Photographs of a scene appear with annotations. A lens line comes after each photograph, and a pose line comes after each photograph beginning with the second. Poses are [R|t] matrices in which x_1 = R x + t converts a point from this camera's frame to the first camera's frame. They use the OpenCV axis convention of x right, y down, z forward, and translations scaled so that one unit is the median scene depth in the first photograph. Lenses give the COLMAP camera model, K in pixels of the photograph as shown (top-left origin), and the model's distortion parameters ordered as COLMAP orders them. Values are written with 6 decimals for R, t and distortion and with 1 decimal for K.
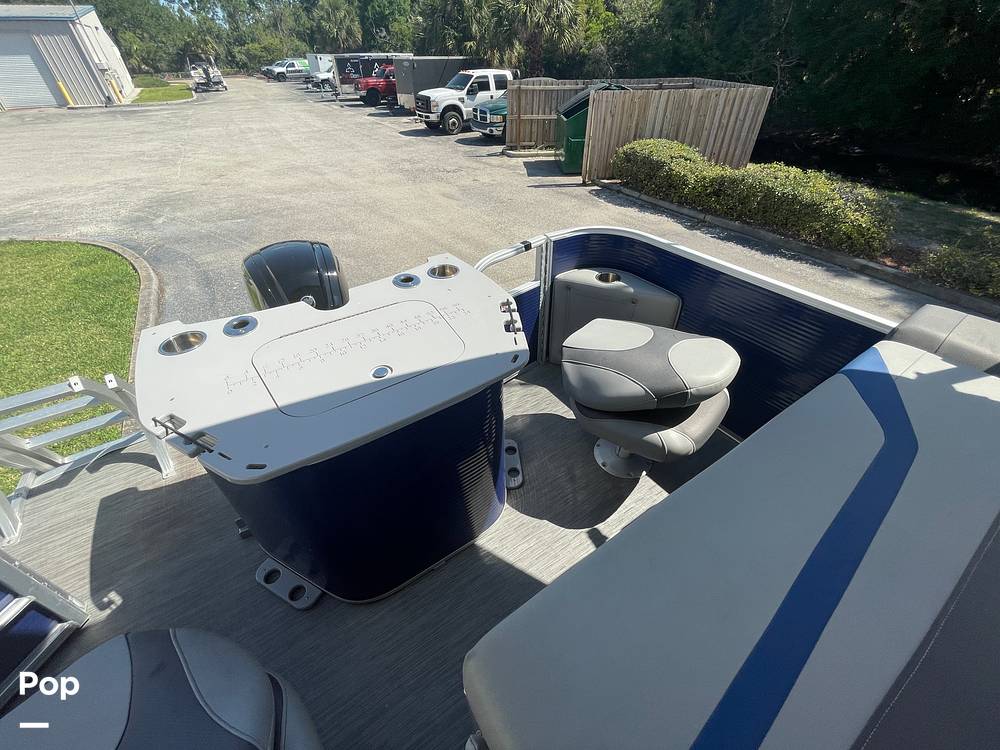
lens RADIAL K [[402.2, 0, 500.0], [0, 402.2, 375.4], [0, 0, 1]] dist [-0.004143, 0.000936]
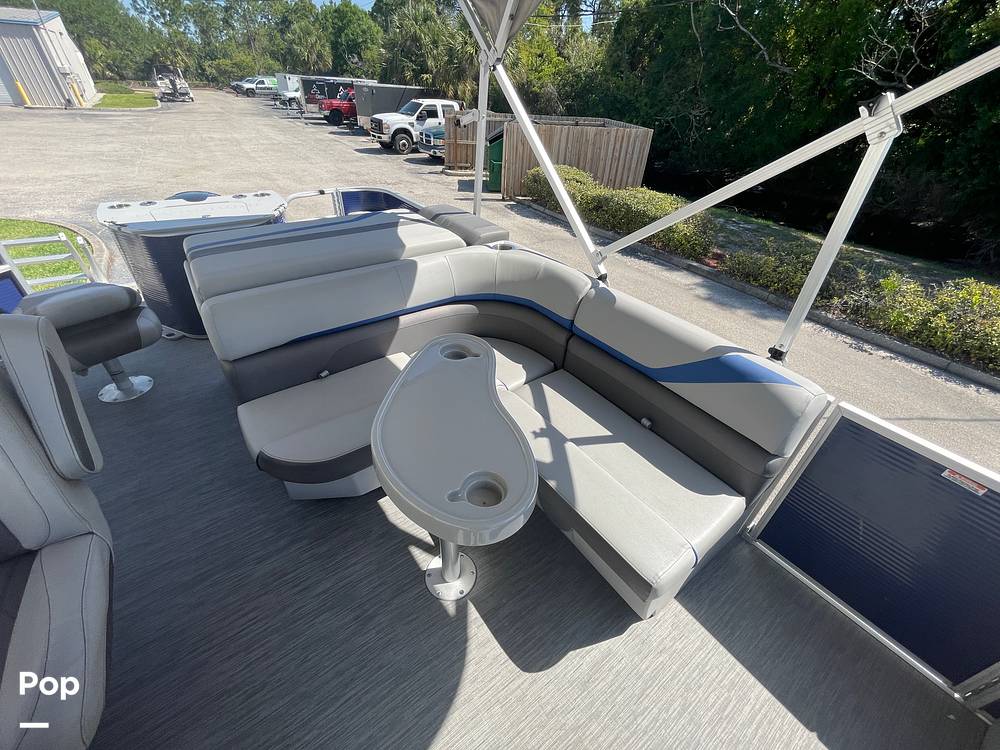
lens RADIAL K [[402.2, 0, 498.1], [0, 402.2, 373.8], [0, 0, 1]] dist [-0.004143, 0.000936]
pose [[0.997125, 0.020008, 0.073083, 0.116845], [-0.015958, 0.998326, -0.055584, 0.093755], [-0.074072, 0.054258, 0.995776, -0.133958]]
